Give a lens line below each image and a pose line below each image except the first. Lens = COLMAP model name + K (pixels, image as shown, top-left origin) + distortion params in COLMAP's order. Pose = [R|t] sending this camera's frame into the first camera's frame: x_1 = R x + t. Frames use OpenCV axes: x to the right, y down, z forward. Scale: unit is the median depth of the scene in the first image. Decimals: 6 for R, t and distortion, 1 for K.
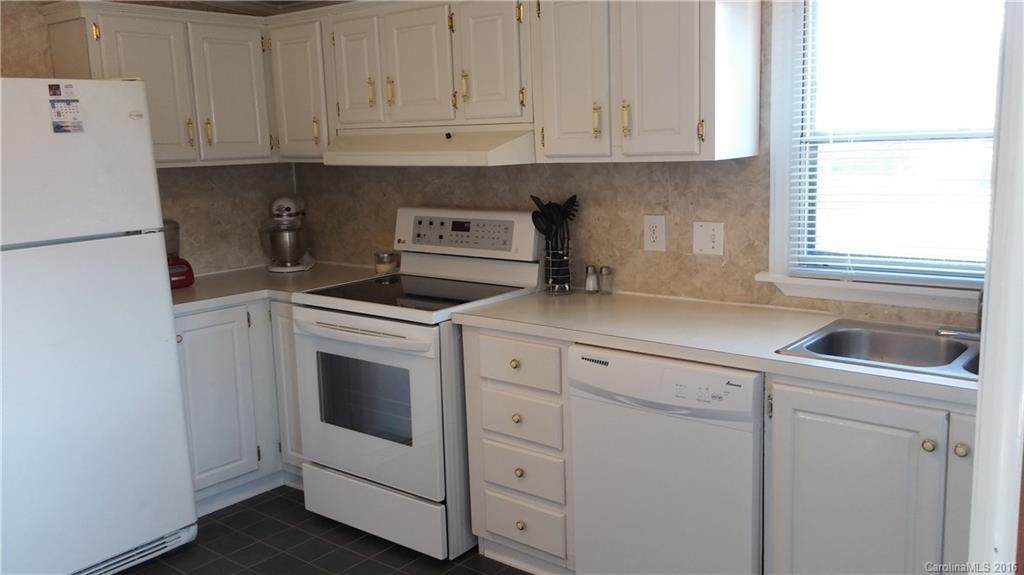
lens RADIAL K [[875.3, 0, 511.3], [0, 875.3, 283.6], [0, 0, 1]] dist [0.104931, -0.156479]
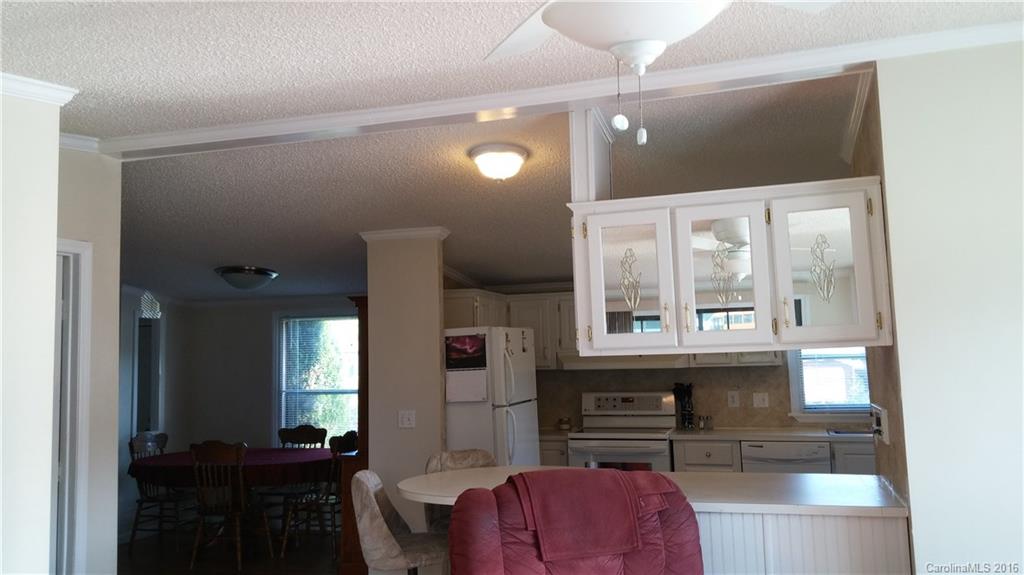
lens RADIAL K [[875.3, 0, 511.3], [0, 875.3, 283.6], [0, 0, 1]] dist [0.104931, -0.156479]
pose [[0.926540, 0.039276, 0.374141, -1.197563], [0.060326, 0.966153, -0.250817, 0.185290], [-0.371329, 0.254962, 0.892810, -0.857105]]
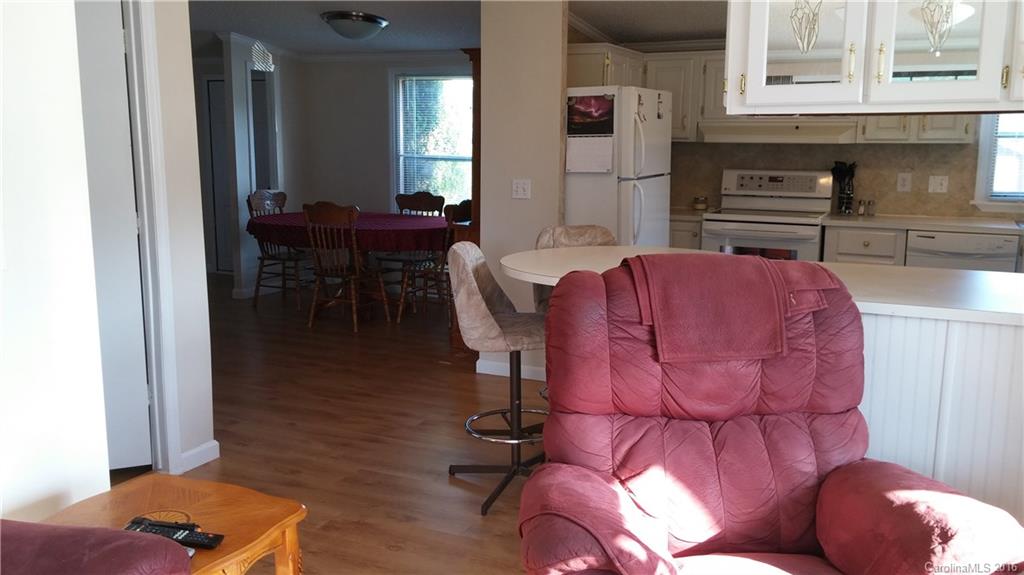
lens RADIAL K [[875.3, 0, 511.3], [0, 875.3, 283.6], [0, 0, 1]] dist [0.104931, -0.156479]
pose [[0.972528, 0.001508, 0.232781, -1.110850], [-0.000030, 0.999980, -0.006351, 0.174637], [-0.232786, 0.006169, 0.972508, -0.677972]]
